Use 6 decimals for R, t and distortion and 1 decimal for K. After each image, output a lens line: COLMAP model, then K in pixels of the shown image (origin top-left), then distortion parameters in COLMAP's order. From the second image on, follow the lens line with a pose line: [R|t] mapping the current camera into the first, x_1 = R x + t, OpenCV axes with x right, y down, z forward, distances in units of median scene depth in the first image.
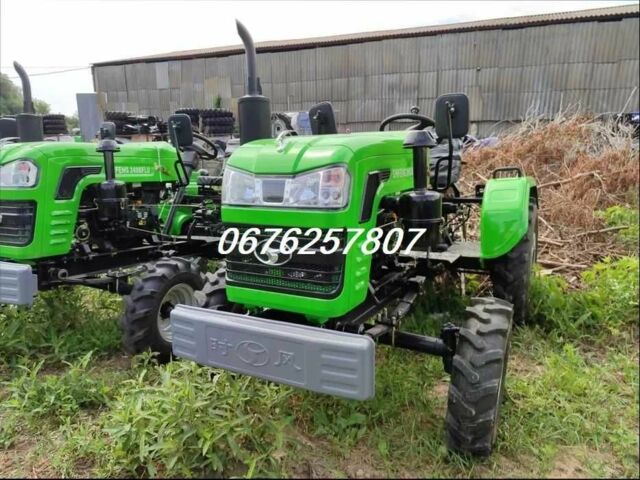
lens RADIAL K [[451.5, 0, 320.0], [0, 451.5, 240.0], [0, 0, 1]] dist [0.009237, 0.000797]
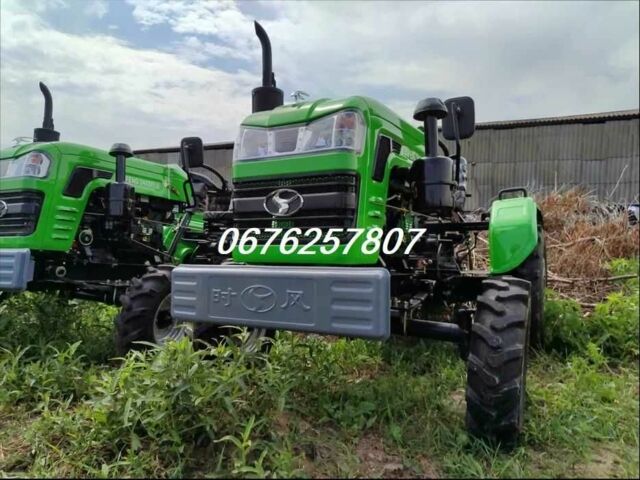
lens RADIAL K [[451.5, 0, 320.0], [0, 451.5, 240.0], [0, 0, 1]] dist [0.009237, 0.000797]
pose [[0.999691, 0.024791, -0.002020, -0.012660], [-0.024708, 0.980439, -0.195266, 0.181420], [-0.002860, 0.195256, 0.980748, 0.035180]]
